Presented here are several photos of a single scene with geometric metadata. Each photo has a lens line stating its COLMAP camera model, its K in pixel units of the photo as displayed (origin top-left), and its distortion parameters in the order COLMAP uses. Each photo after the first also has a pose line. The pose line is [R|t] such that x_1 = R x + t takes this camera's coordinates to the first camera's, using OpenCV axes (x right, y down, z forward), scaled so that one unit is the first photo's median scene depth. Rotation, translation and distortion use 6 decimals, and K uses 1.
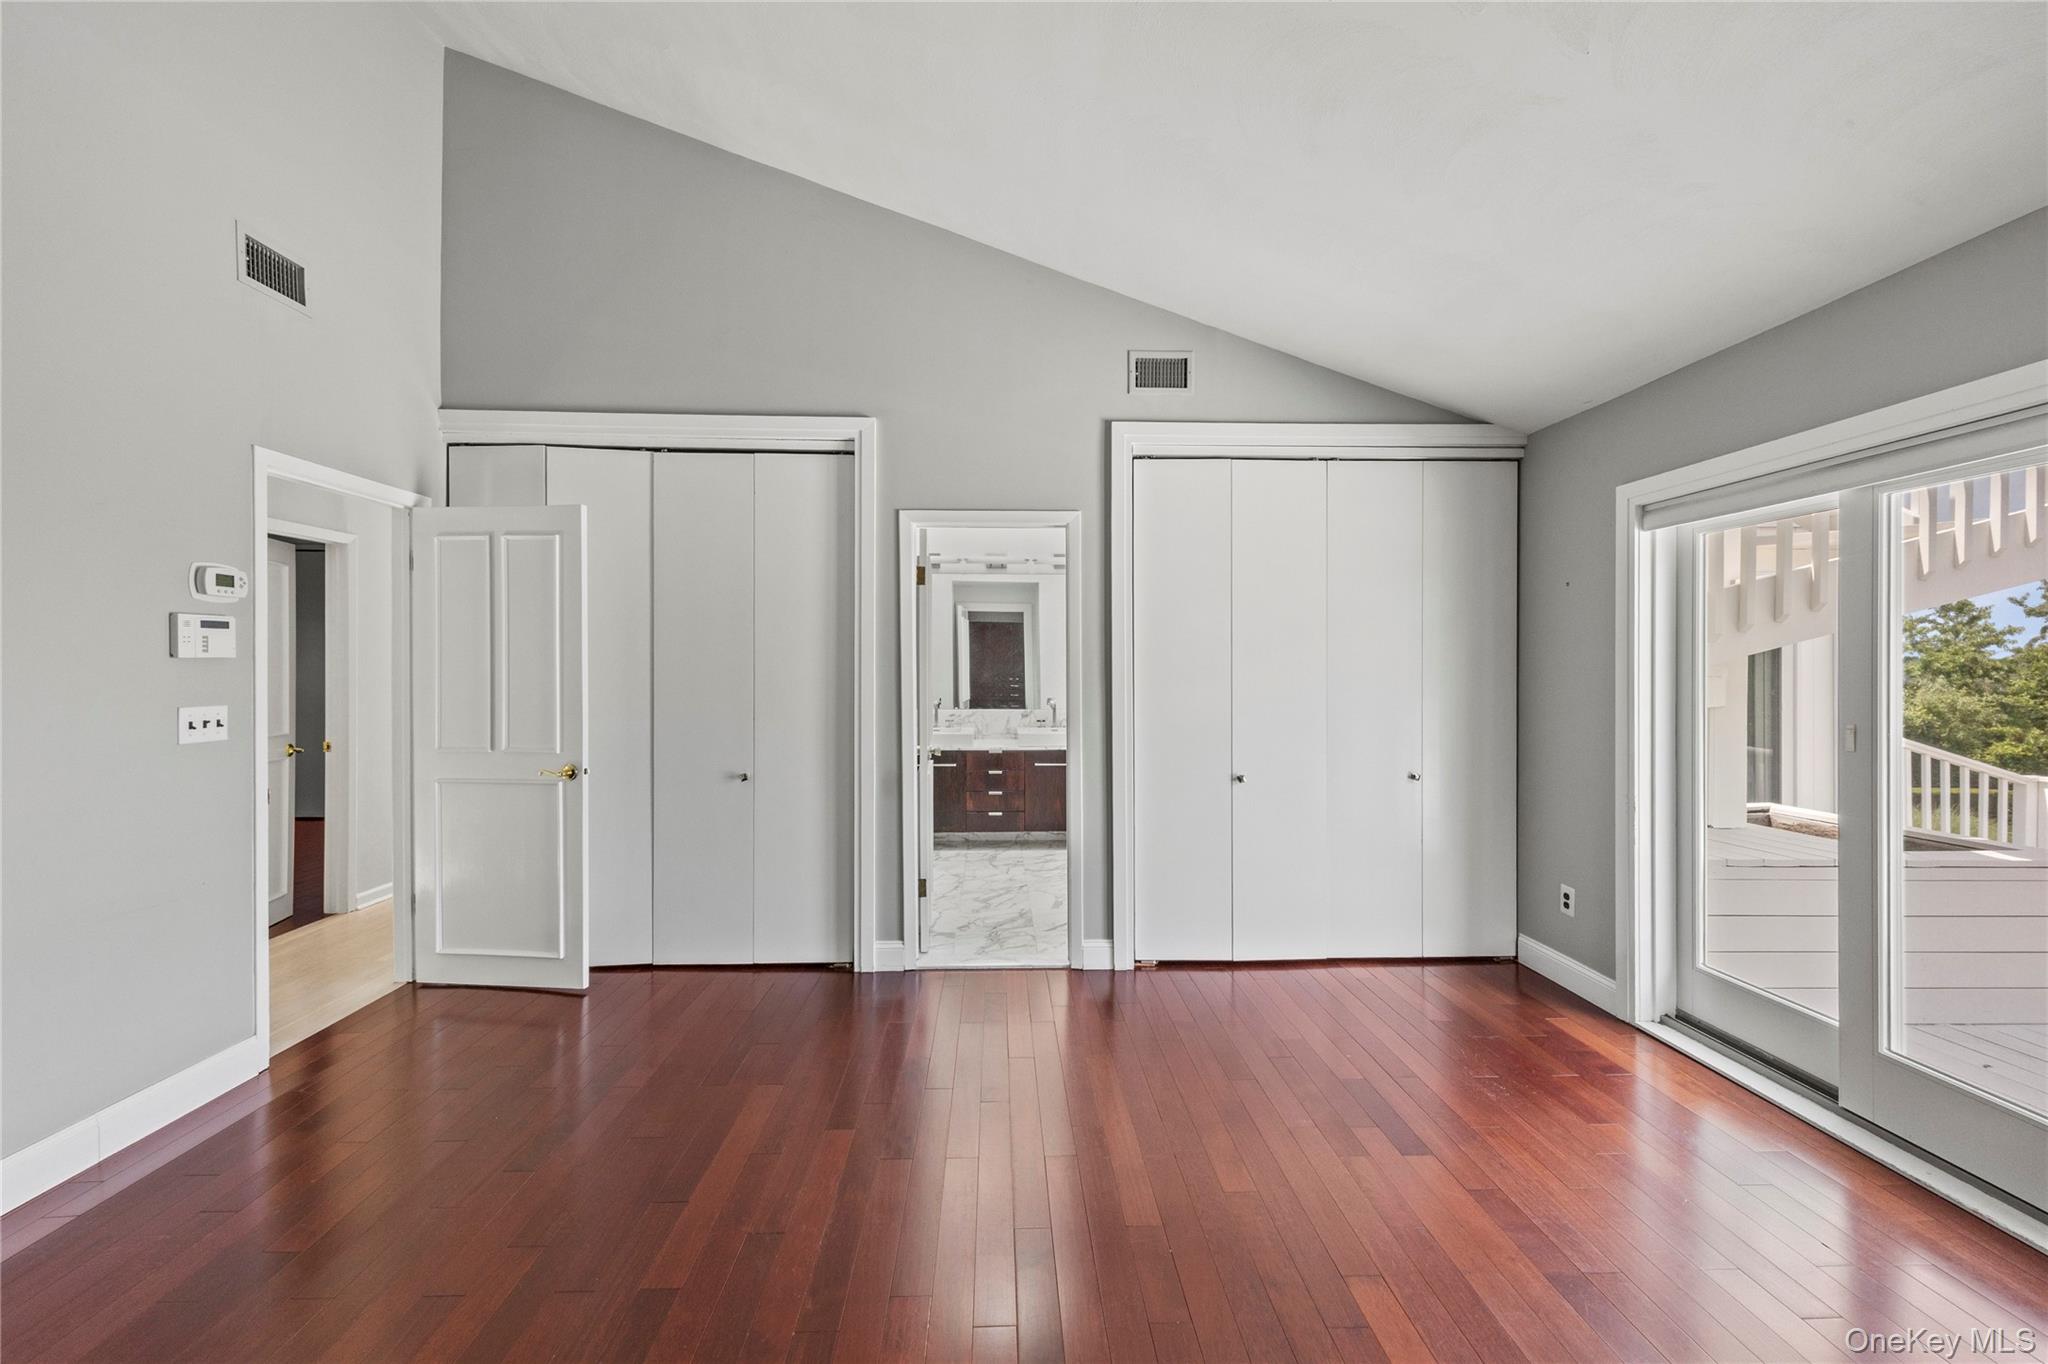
lens RADIAL K [[834.4, 0, 1017.3], [0, 834.4, 679.0], [0, 0, 1]] dist [-0.001950, -0.000193]
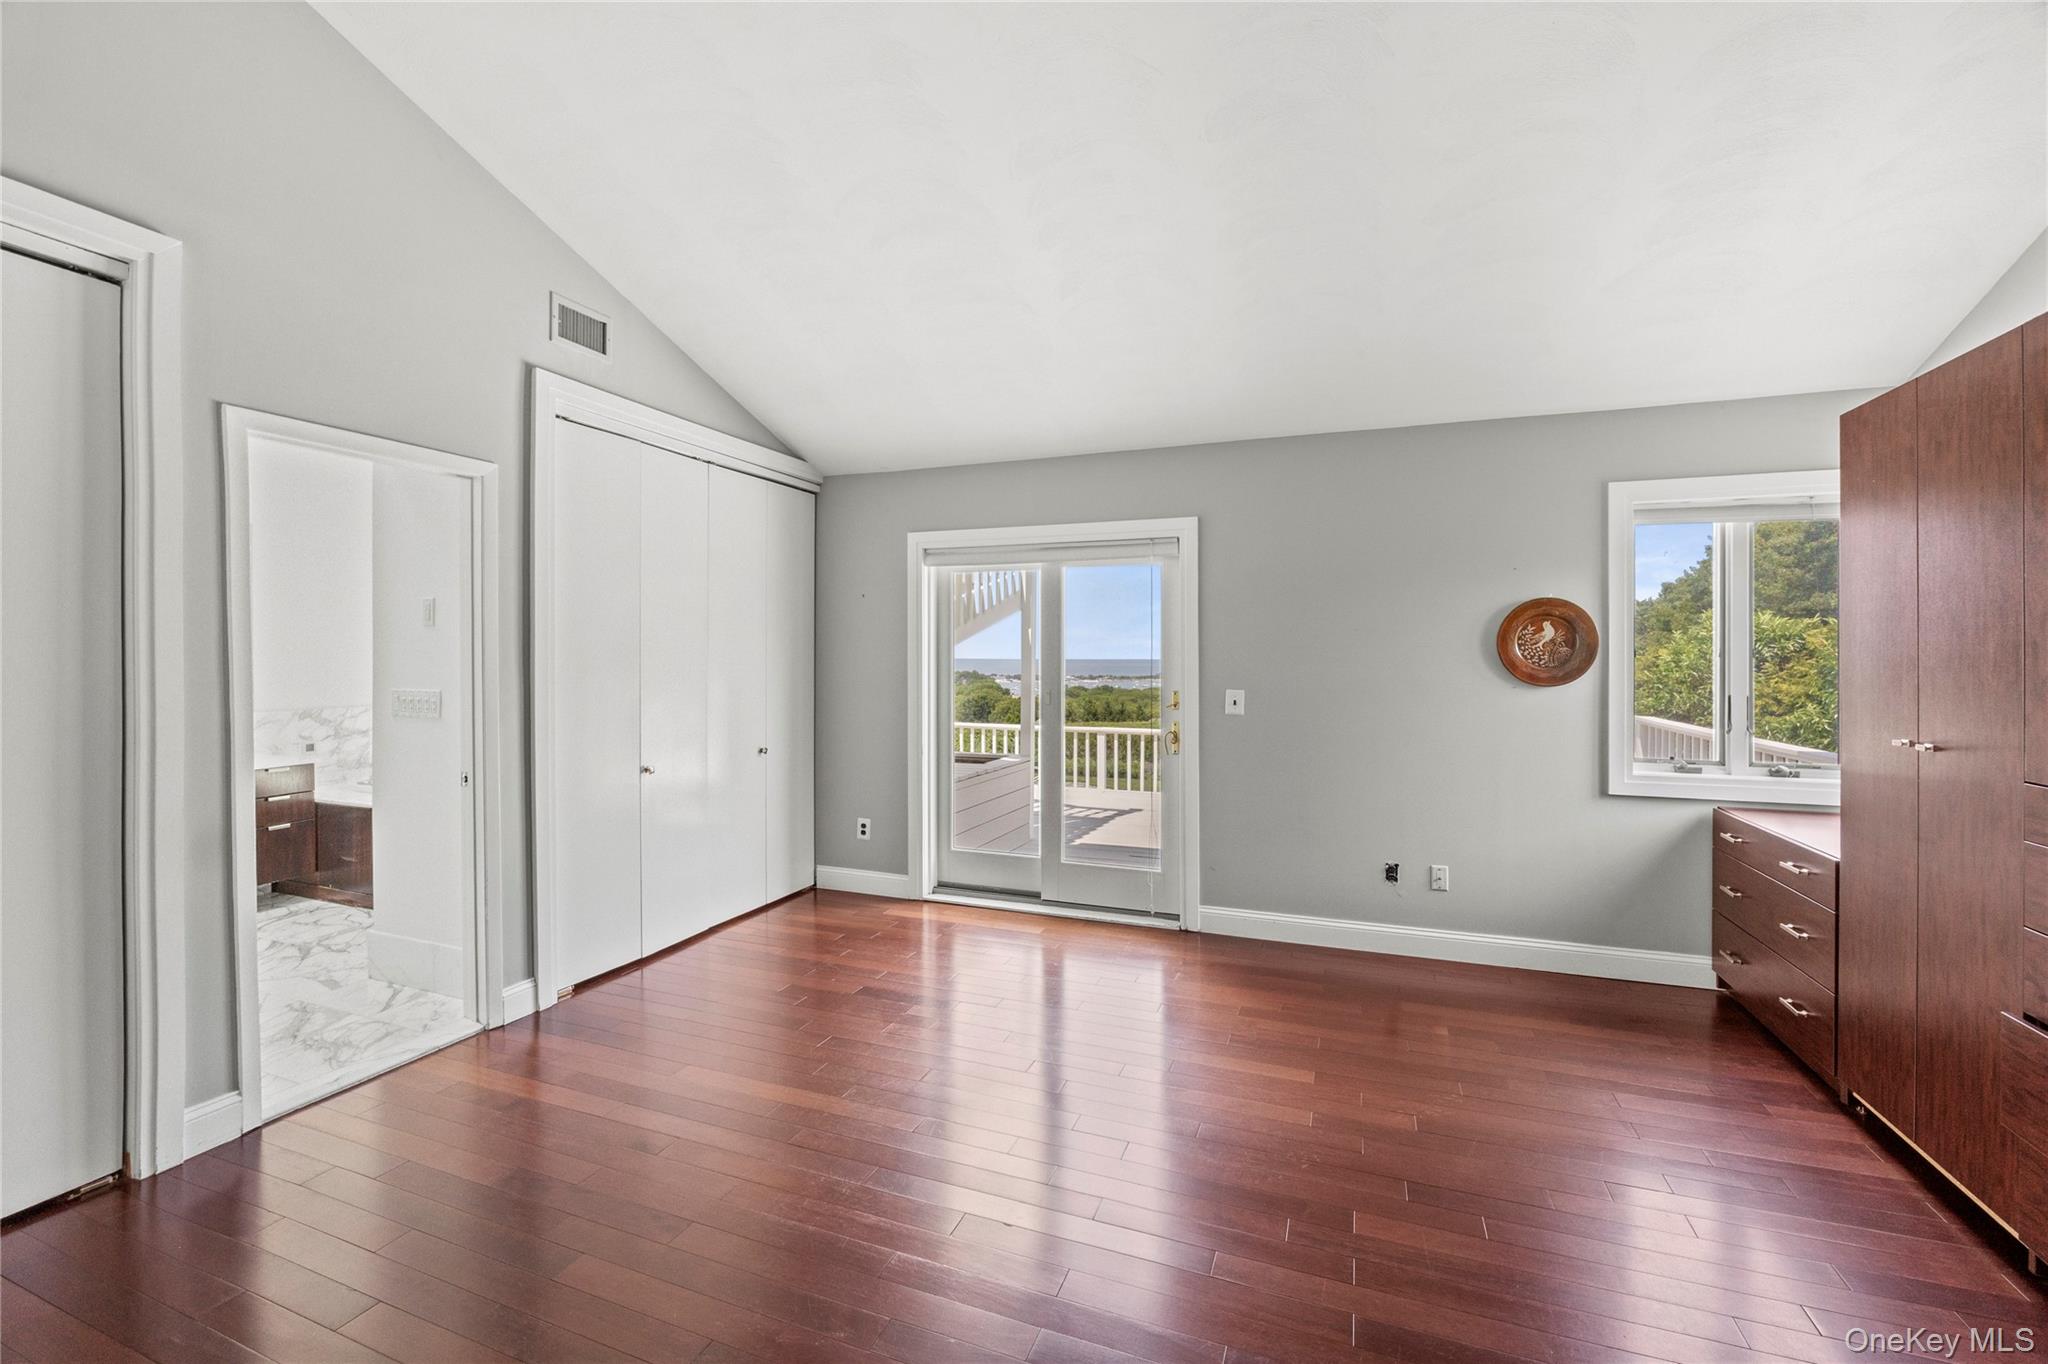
lens RADIAL K [[874.4, 0, 1009.4], [0, 874.4, 664.9], [0, 0, 1]] dist [-0.011679, 0.000249]
pose [[0.387819, -0.008533, 0.921696, -0.515756], [0.004044, 0.999963, 0.007556, -0.010536], [-0.921727, 0.000797, 0.387840, 0.211183]]
